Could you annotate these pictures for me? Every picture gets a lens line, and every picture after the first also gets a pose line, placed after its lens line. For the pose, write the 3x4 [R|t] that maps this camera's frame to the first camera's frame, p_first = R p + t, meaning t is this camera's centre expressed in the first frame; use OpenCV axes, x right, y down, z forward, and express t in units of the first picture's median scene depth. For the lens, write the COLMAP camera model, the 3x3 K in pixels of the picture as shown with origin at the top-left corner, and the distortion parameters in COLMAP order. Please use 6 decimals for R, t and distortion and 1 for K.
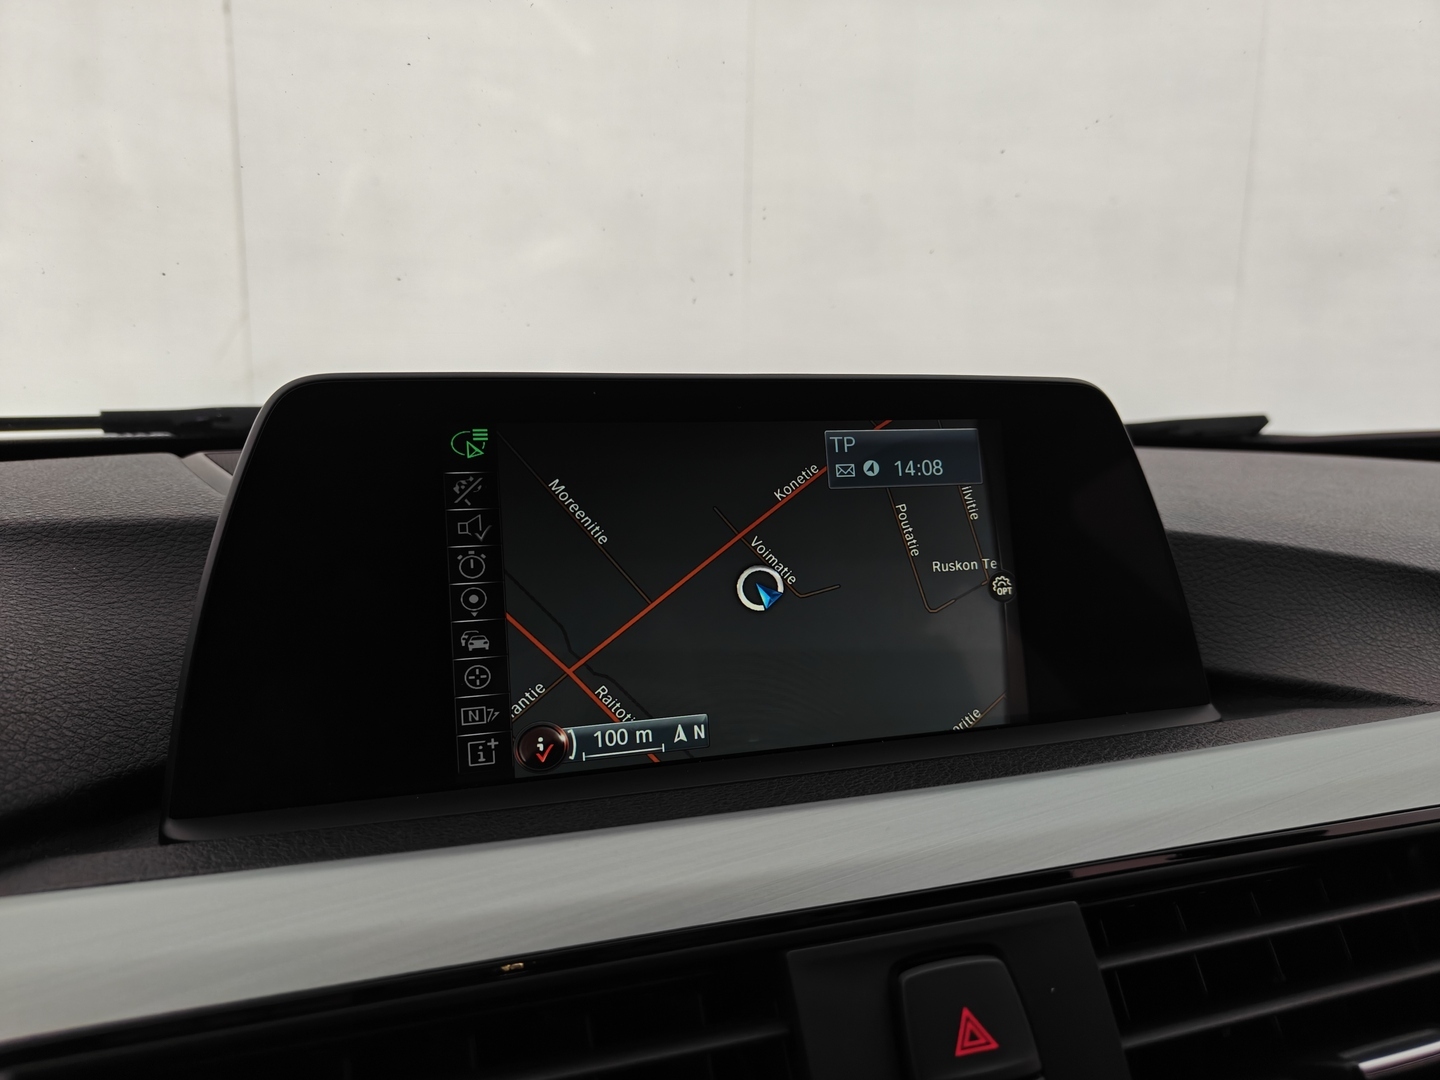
lens RADIAL K [[1027.0, 0, 717.6], [0, 1027.0, 535.9], [0, 0, 1]] dist [-0.002953, -0.003202]
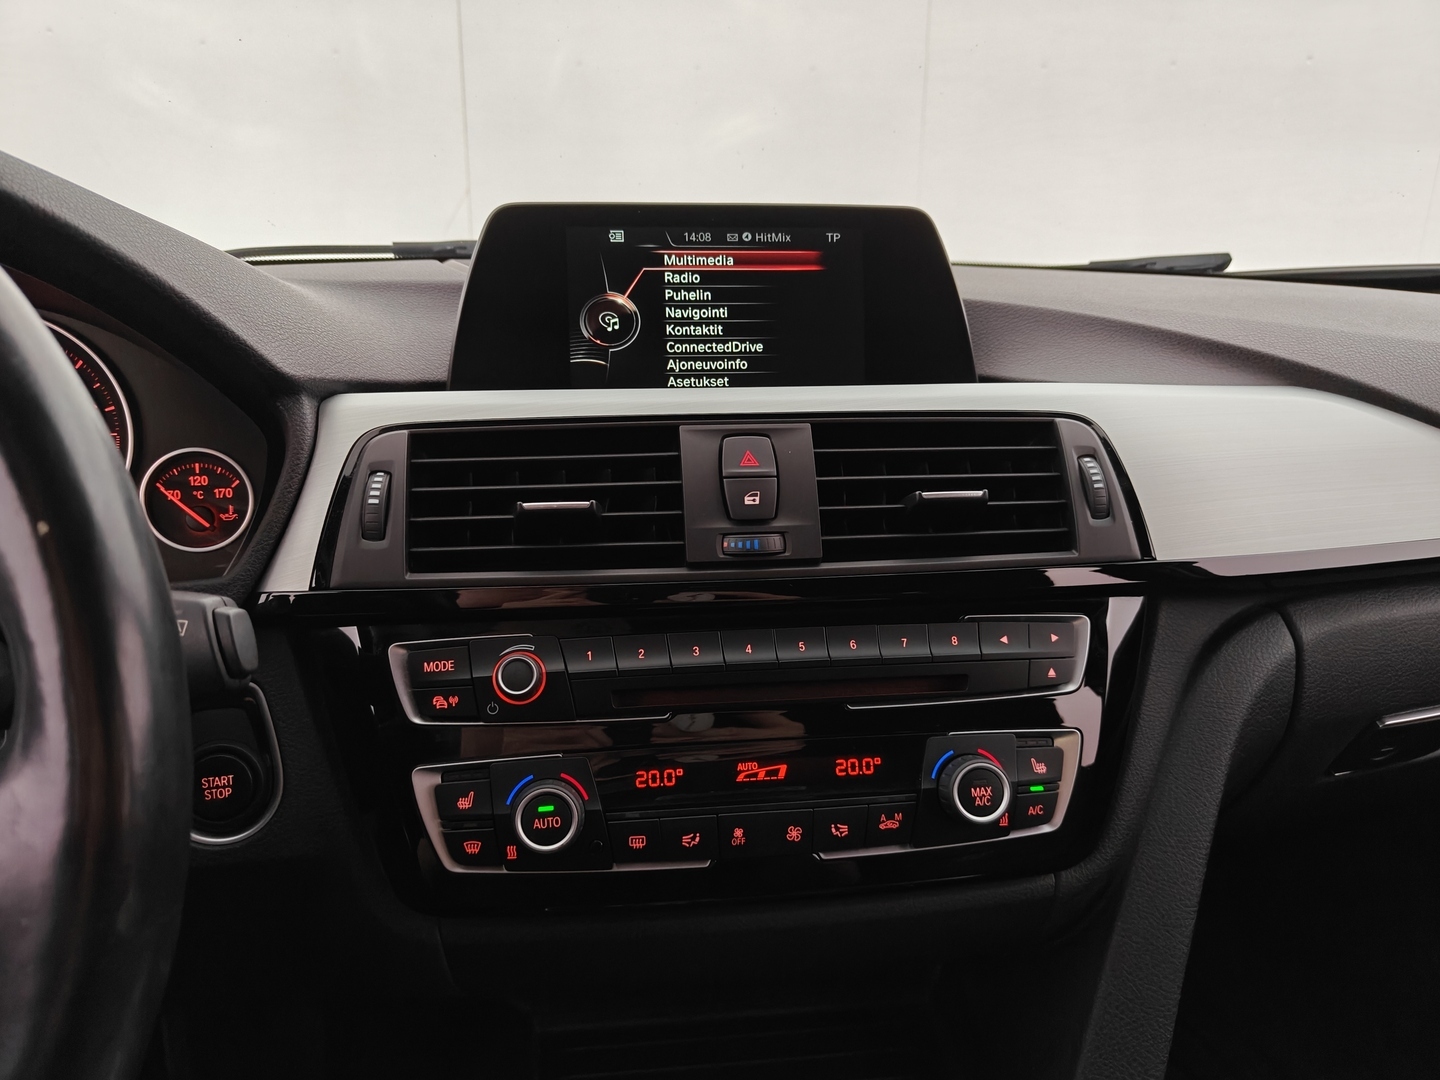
lens RADIAL K [[1027.0, 0, 717.6], [0, 1027.0, 535.9], [0, 0, 1]] dist [-0.002953, -0.003202]
pose [[0.981308, 0.049496, -0.185970, 0.410353], [-0.028046, 0.992824, 0.116253, 0.238182], [0.190389, -0.108864, 0.975654, -0.952279]]
